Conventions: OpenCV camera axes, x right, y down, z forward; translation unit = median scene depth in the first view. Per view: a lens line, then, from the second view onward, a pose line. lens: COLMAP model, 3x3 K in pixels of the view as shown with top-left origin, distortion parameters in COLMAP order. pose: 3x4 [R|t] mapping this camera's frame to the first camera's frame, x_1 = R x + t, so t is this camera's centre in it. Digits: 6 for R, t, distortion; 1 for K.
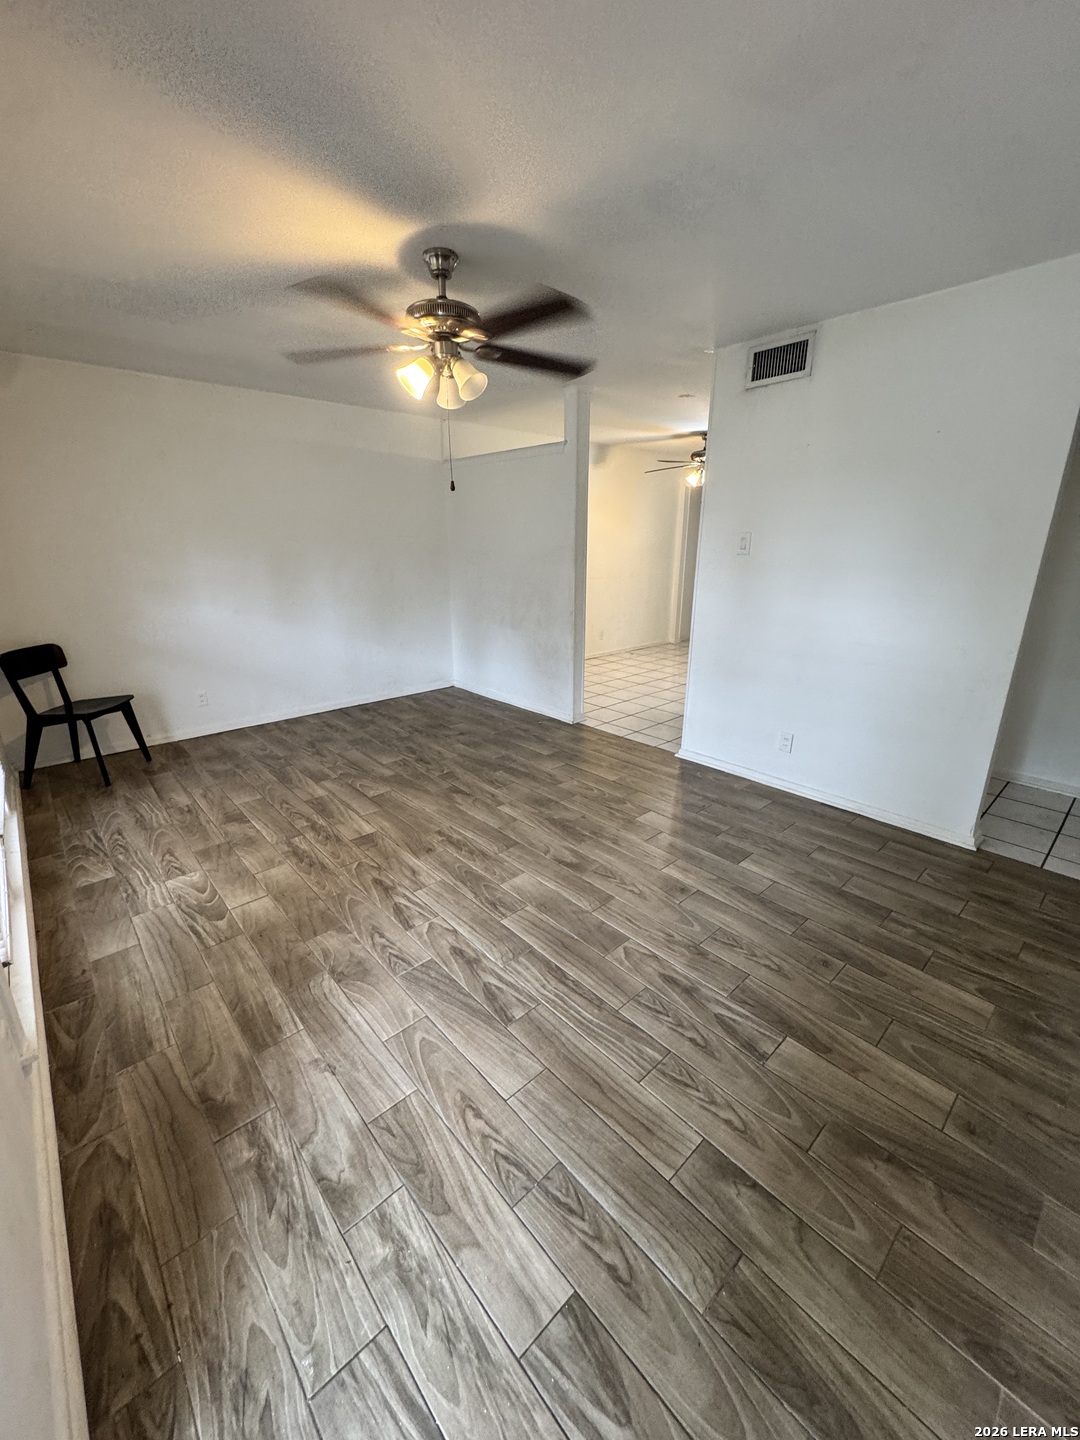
lens RADIAL K [[573.5, 0, 541.2], [0, 573.5, 717.2], [0, 0, 1]] dist [-0.003411, 0.000287]
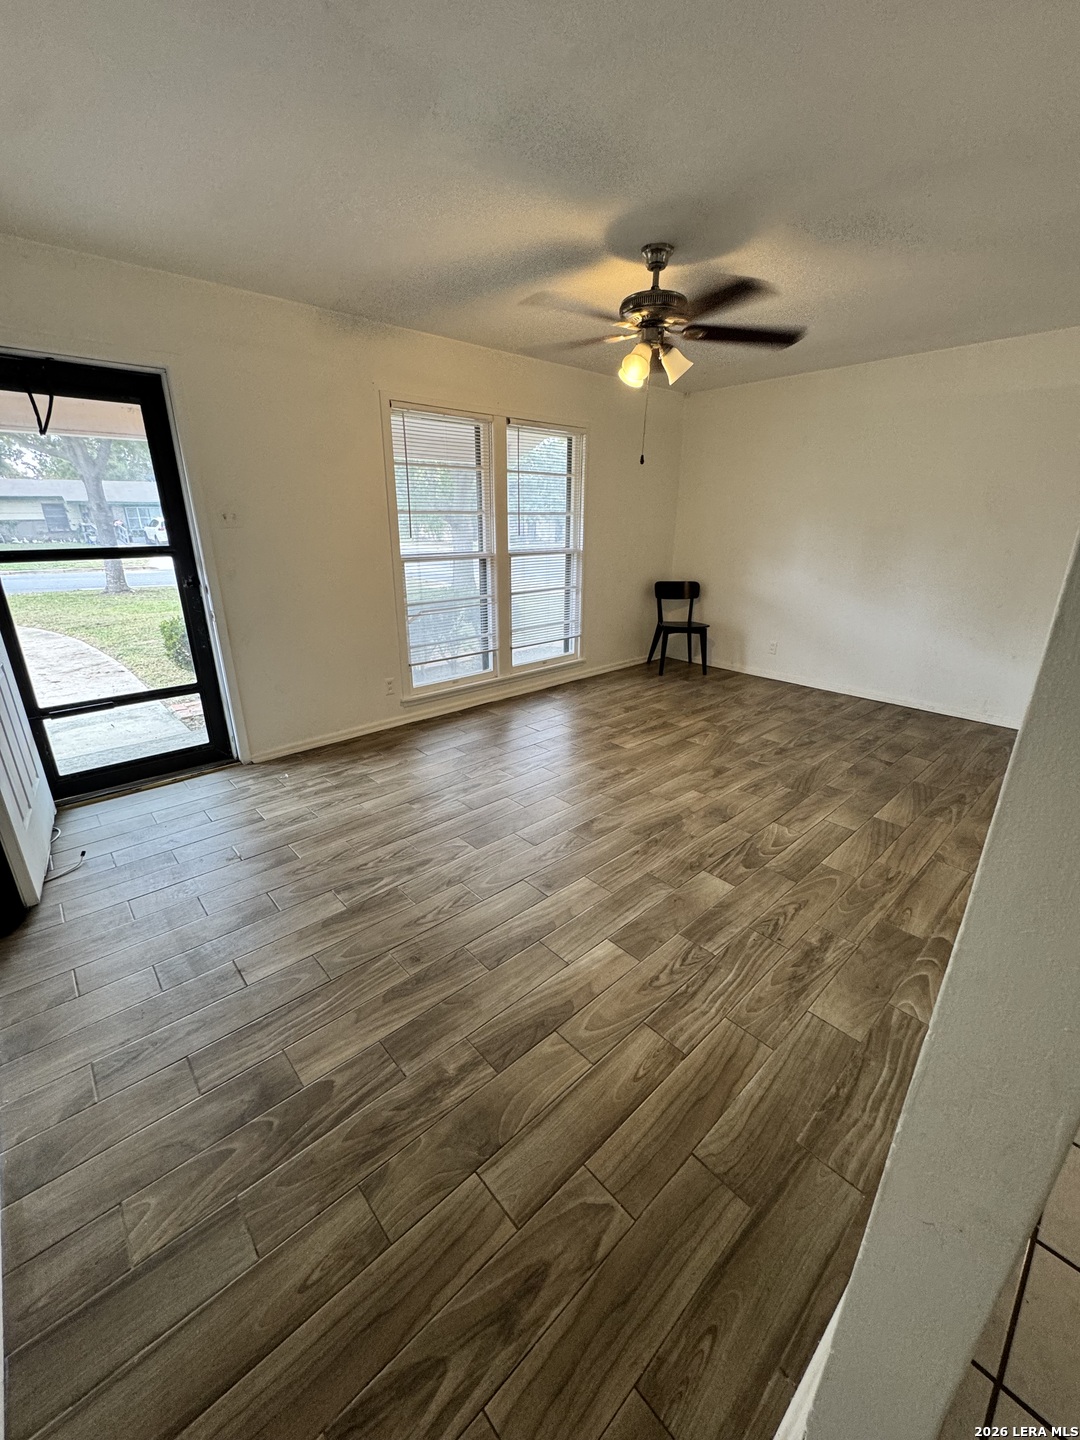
lens RADIAL K [[573.5, 0, 541.2], [0, 573.5, 717.2], [0, 0, 1]] dist [-0.003411, 0.000287]
pose [[0.002623, 0.329474, -0.944161, 0.795174], [-0.297963, 0.901535, 0.313772, -0.180958], [0.954574, 0.280502, 0.100536, 0.627286]]
